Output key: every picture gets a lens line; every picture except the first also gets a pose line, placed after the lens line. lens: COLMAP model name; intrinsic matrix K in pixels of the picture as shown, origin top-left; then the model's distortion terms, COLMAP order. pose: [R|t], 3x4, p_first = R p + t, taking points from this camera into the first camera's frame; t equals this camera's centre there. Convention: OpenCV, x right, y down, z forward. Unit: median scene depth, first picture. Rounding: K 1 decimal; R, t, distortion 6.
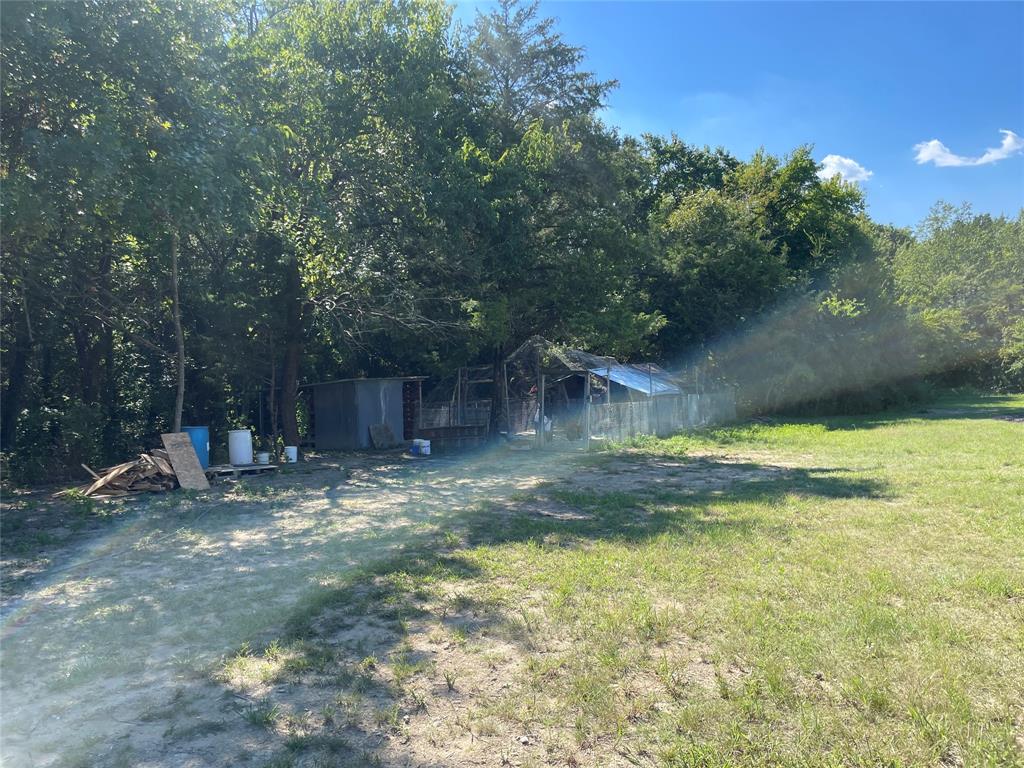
lens RADIAL K [[772.6, 0, 512.0], [0, 772.6, 384.0], [0, 0, 1]] dist [0.131990, -0.186906]
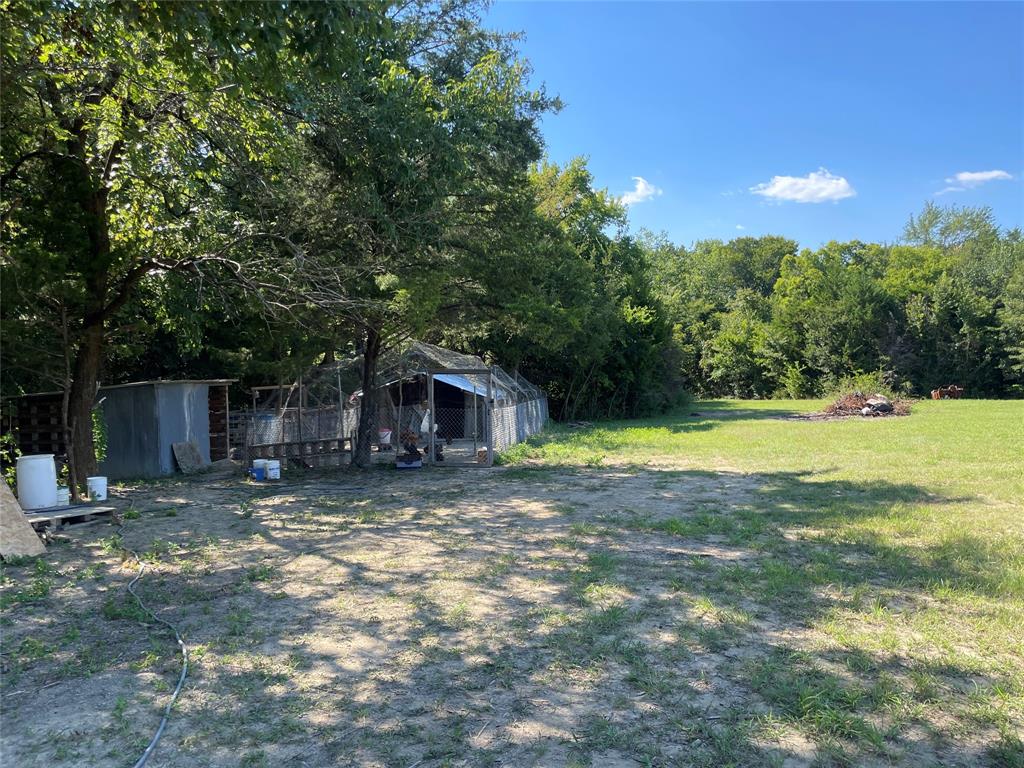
lens RADIAL K [[772.6, 0, 512.0], [0, 772.6, 384.0], [0, 0, 1]] dist [0.131990, -0.186906]
pose [[0.923405, -0.003120, 0.383815, -0.172807], [0.008985, 0.999869, -0.013489, 0.008911], [-0.383723, 0.015904, 0.923311, 0.179031]]
